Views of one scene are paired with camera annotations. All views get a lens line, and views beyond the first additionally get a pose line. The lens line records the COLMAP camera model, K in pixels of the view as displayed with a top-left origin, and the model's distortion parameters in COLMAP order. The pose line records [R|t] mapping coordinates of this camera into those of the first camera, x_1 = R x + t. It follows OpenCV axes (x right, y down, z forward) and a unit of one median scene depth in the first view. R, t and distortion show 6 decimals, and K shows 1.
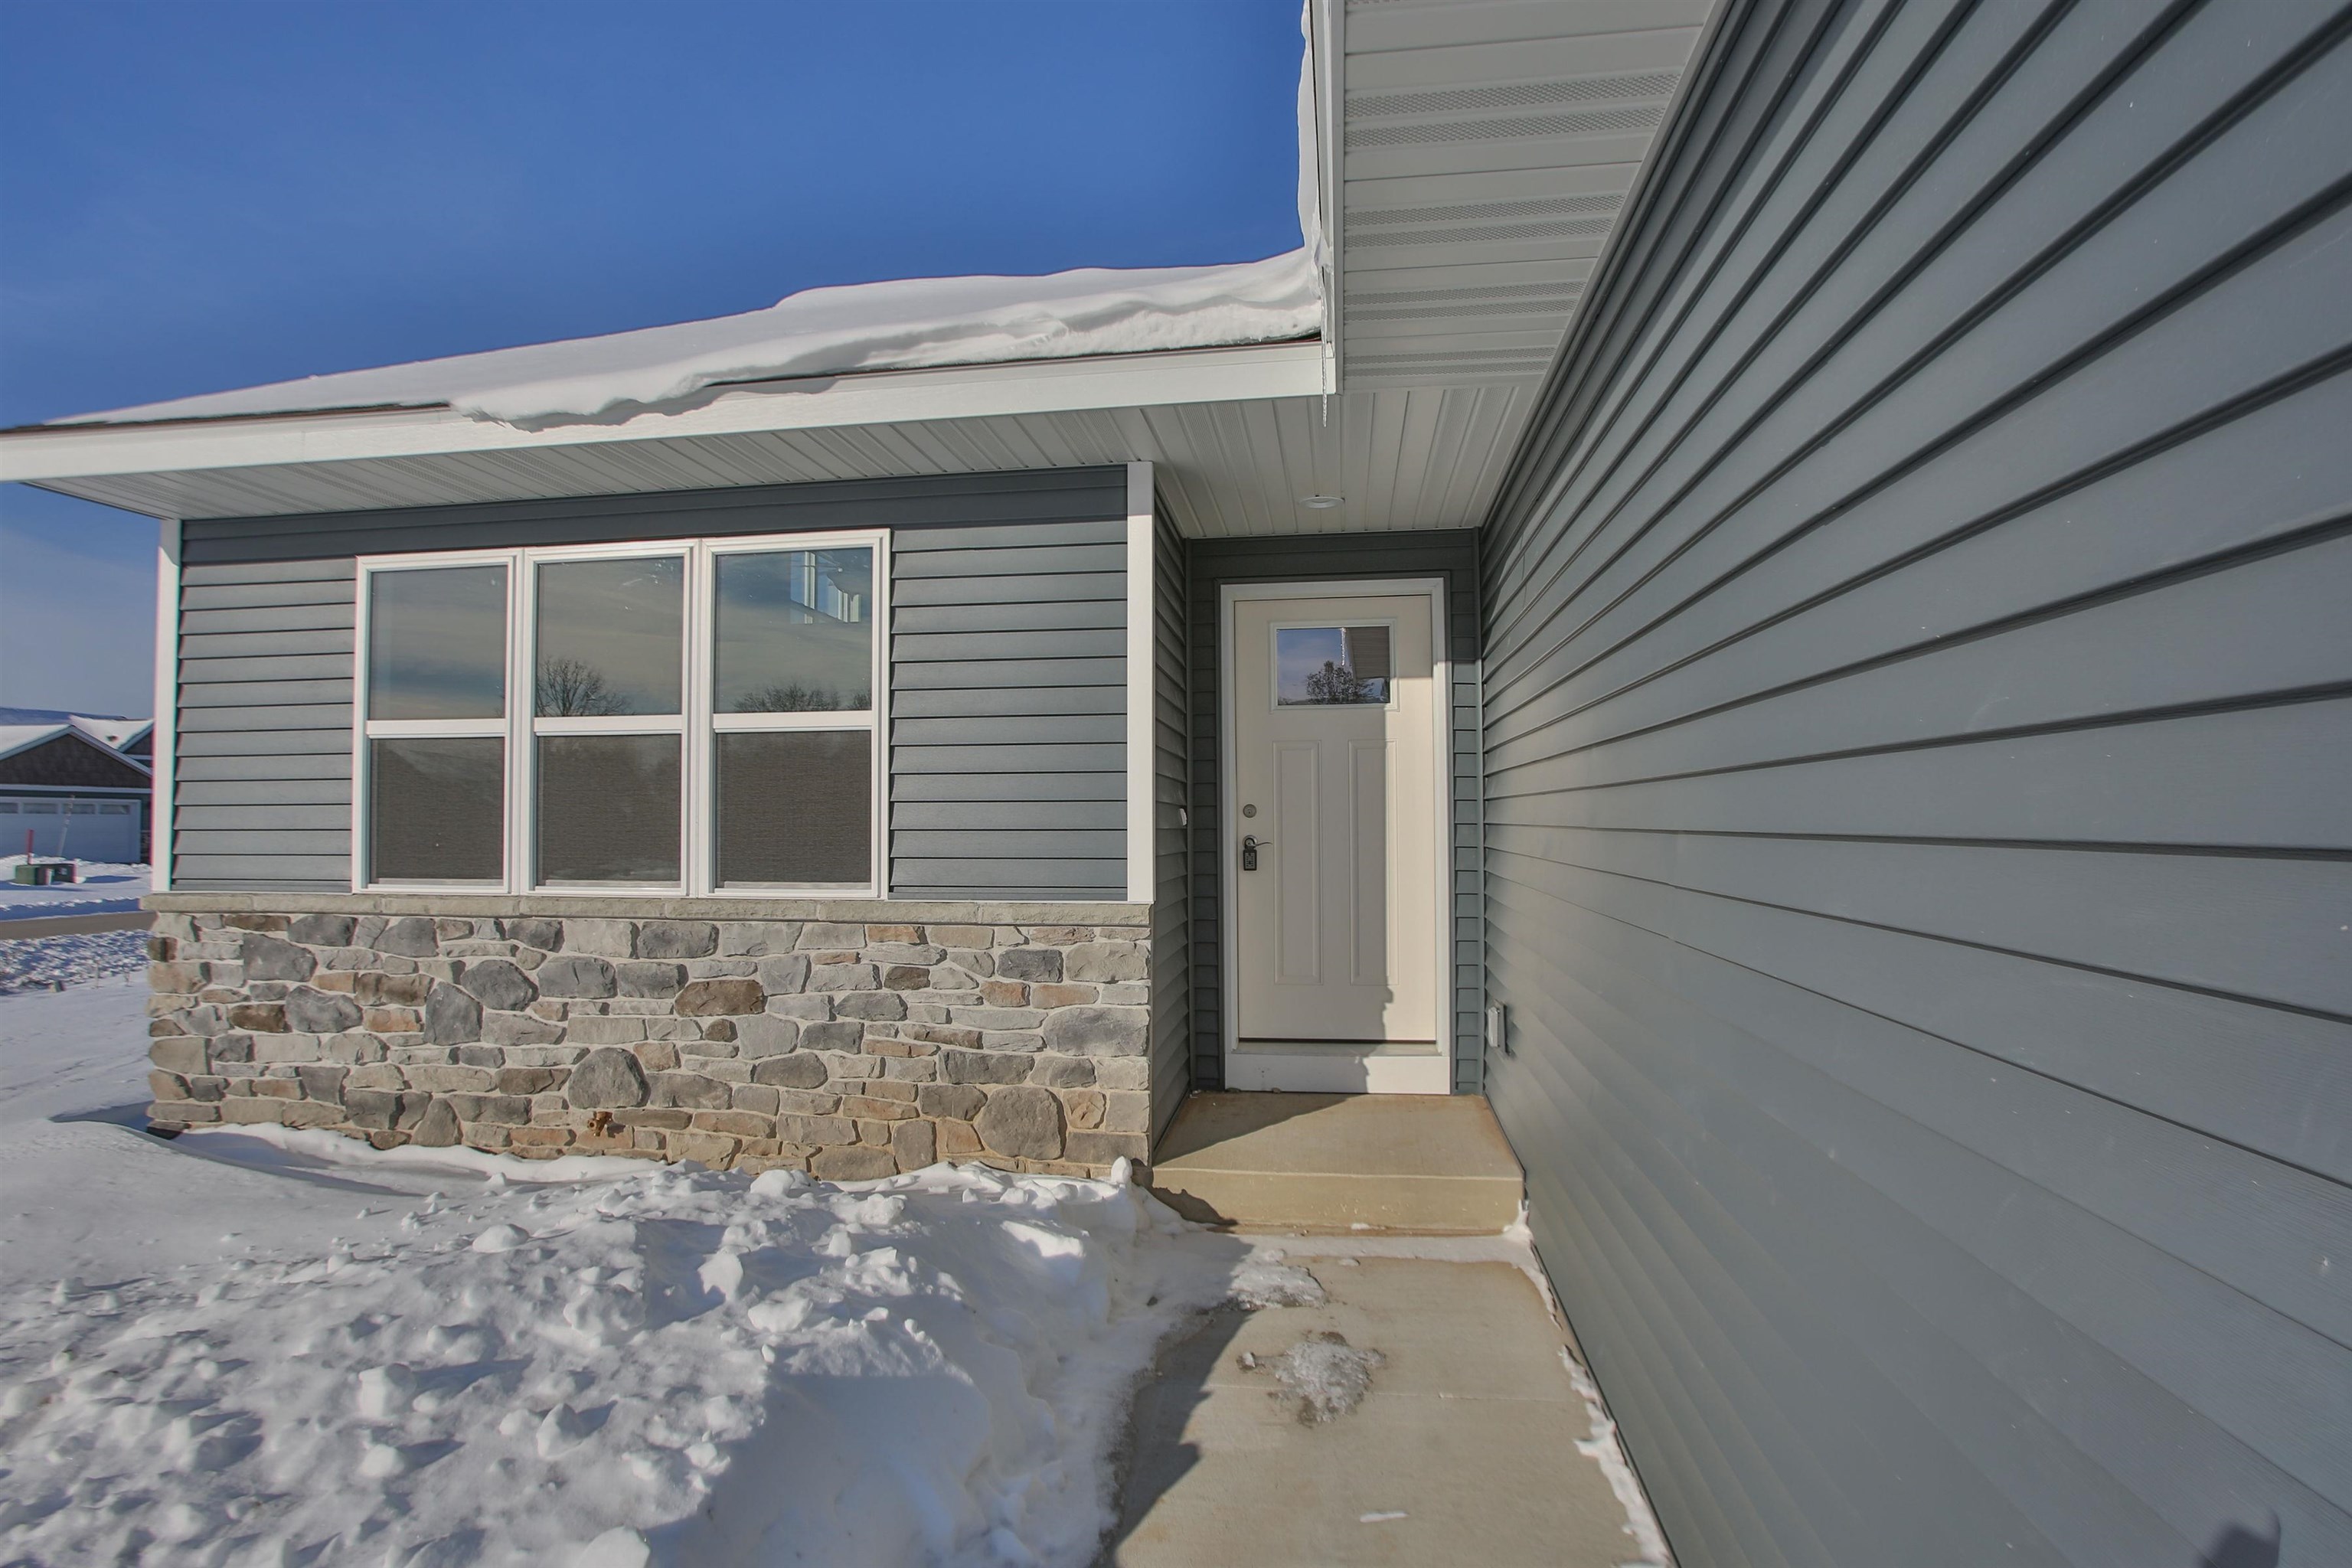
lens RADIAL K [[1142.9, 0, 1177.3], [0, 1142.9, 798.0], [0, 0, 1]] dist [-0.087955, 0.046123]
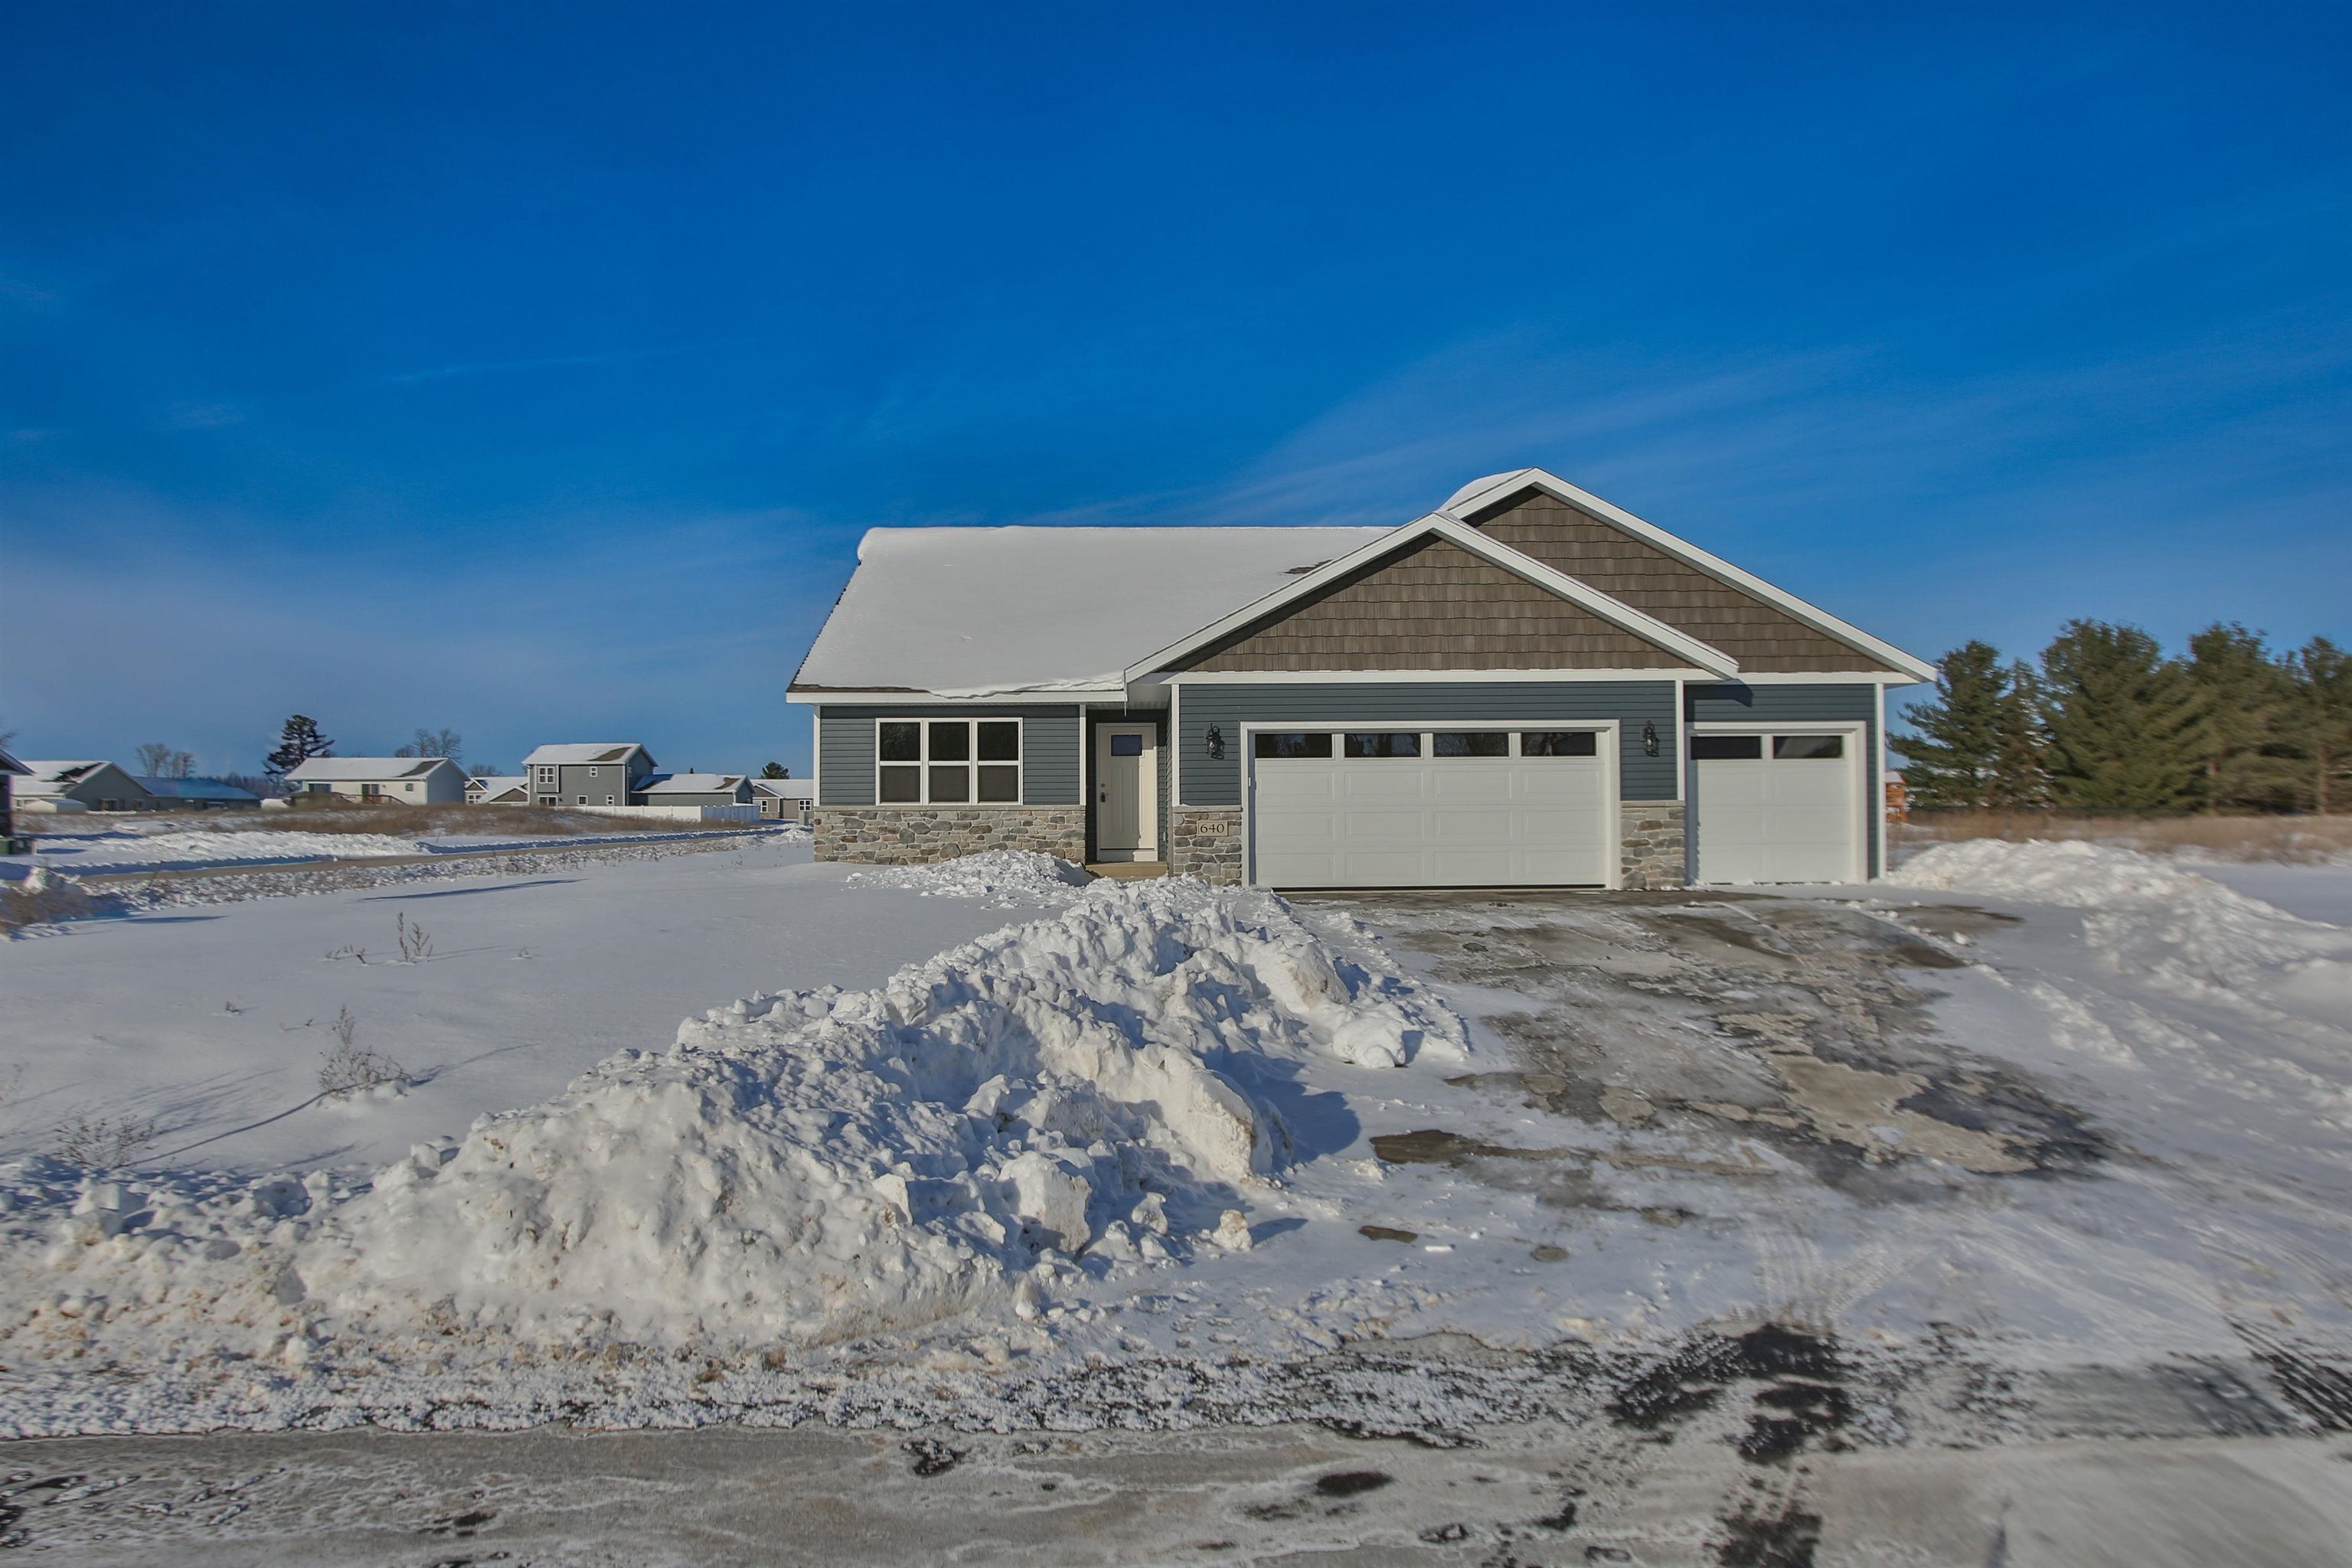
lens RADIAL K [[1449.5, 0, 1176.0], [0, 1449.5, 784.0], [0, 0, 1]] dist [-0.061279, -0.000143]
pose [[0.986158, 0.002470, 0.165791, -0.564700], [-0.001113, 0.999965, -0.008281, 0.051071], [-0.165806, 0.007981, 0.986126, -4.281411]]
